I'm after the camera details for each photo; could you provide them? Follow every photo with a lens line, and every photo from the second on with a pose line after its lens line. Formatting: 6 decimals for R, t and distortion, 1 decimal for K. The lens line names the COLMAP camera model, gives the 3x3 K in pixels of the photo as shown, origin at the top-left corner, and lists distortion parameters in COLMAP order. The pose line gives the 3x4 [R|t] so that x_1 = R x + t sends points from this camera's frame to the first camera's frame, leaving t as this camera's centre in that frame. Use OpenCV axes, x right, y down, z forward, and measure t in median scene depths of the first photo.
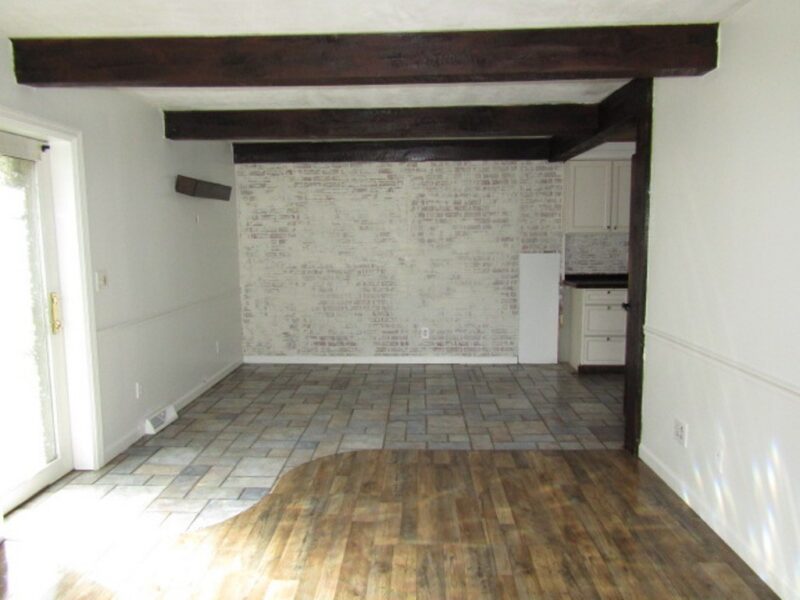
lens RADIAL K [[570.8, 0, 399.7], [0, 570.8, 299.1], [0, 0, 1]] dist [0.008486, -0.004153]
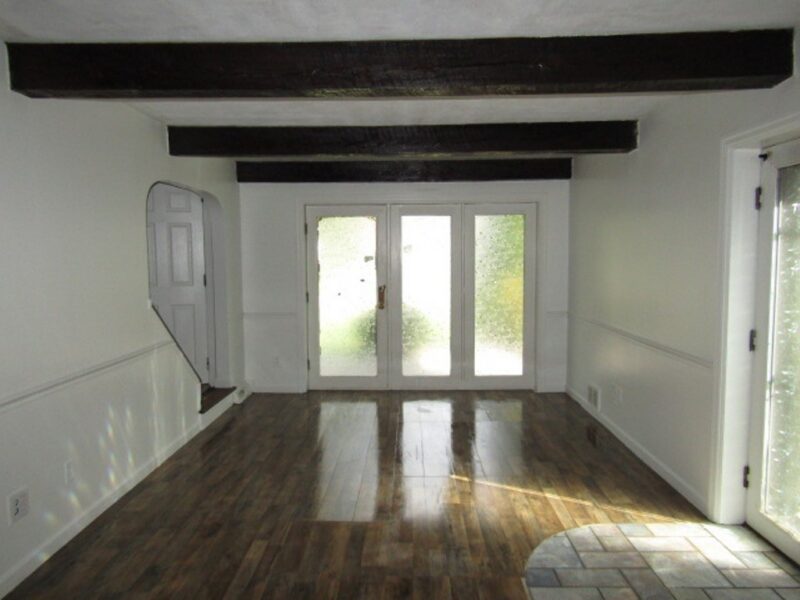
lens RADIAL K [[570.8, 0, 399.5], [0, 570.8, 299.7], [0, 0, 1]] dist [0.008486, -0.004153]
pose [[-0.999804, 0.011969, -0.015758, -0.047340], [0.008639, 0.980444, 0.196607, -0.221778], [0.017803, 0.196432, -0.980356, 1.831556]]
